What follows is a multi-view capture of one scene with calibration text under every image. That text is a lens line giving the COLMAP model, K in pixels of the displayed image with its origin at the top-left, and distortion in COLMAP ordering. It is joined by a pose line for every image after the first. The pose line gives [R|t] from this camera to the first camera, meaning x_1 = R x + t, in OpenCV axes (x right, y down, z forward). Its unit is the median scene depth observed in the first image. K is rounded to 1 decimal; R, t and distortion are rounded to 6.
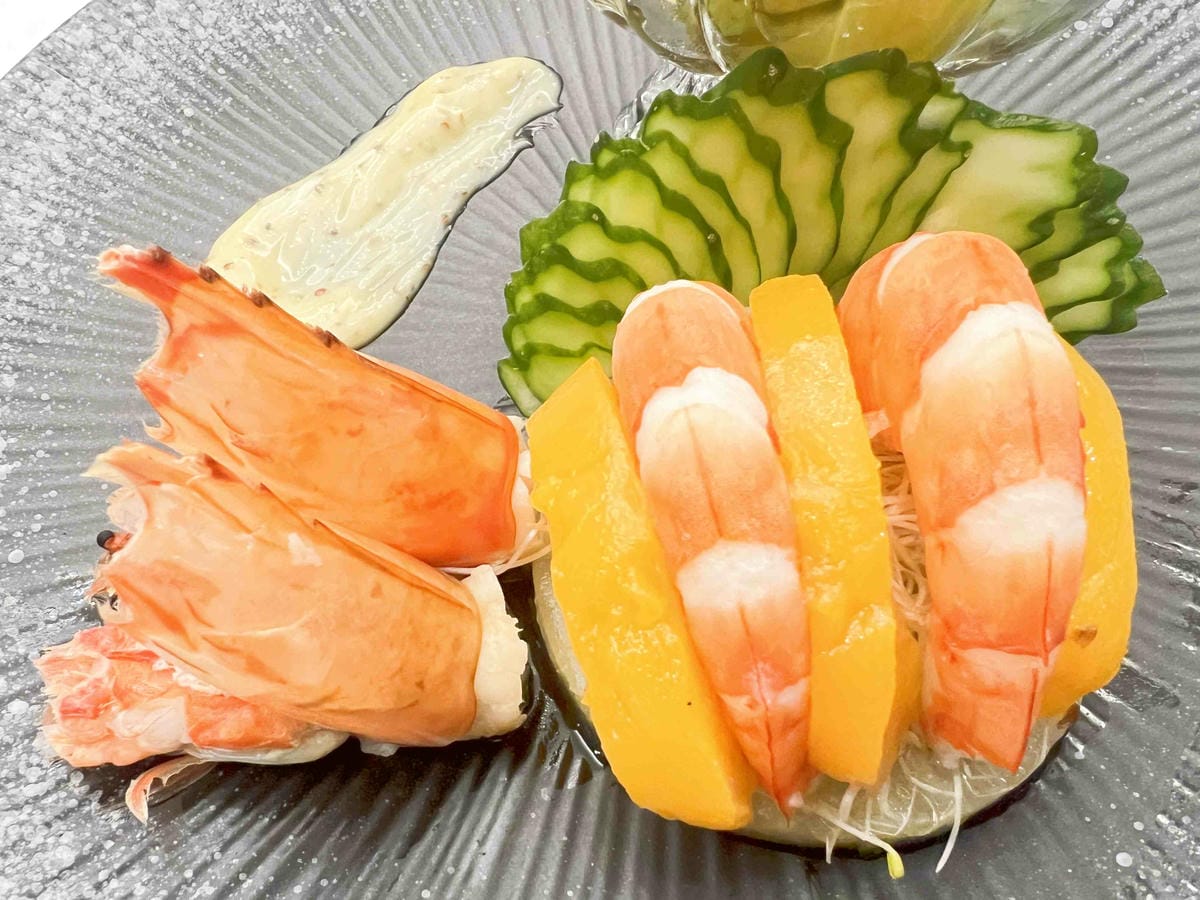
lens RADIAL K [[1005.6, 0, 563.0], [0, 1005.6, 504.4], [0, 0, 1]] dist [-0.000639, 0.103624]
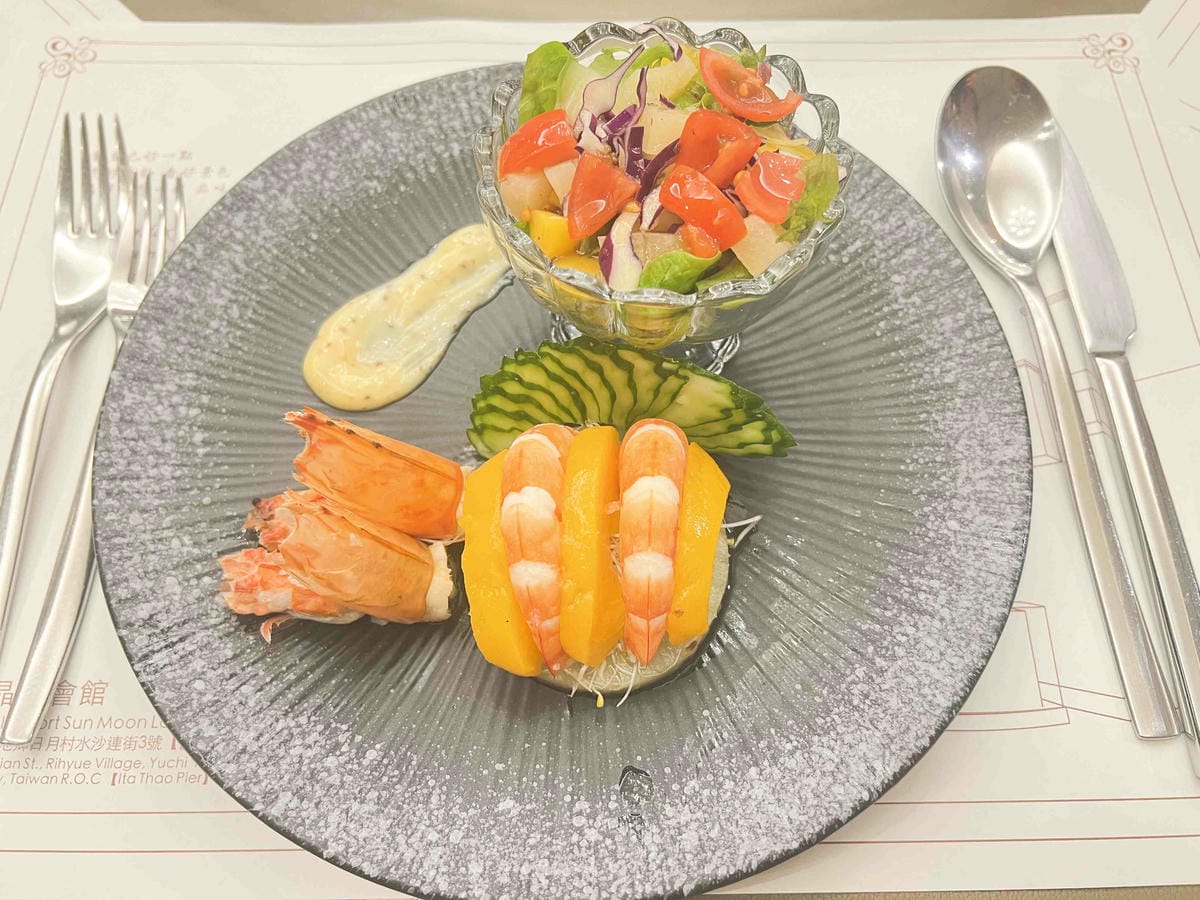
lens RADIAL K [[1045.1, 0, 613.0], [0, 1045.1, 425.6], [0, 0, 1]] dist [0.133679, -0.013572]
pose [[0.991995, 0.126275, -0.000250, 0.243974], [-0.126053, 0.990358, 0.057453, -0.341911], [0.007503, -0.056961, 0.998348, -1.147536]]
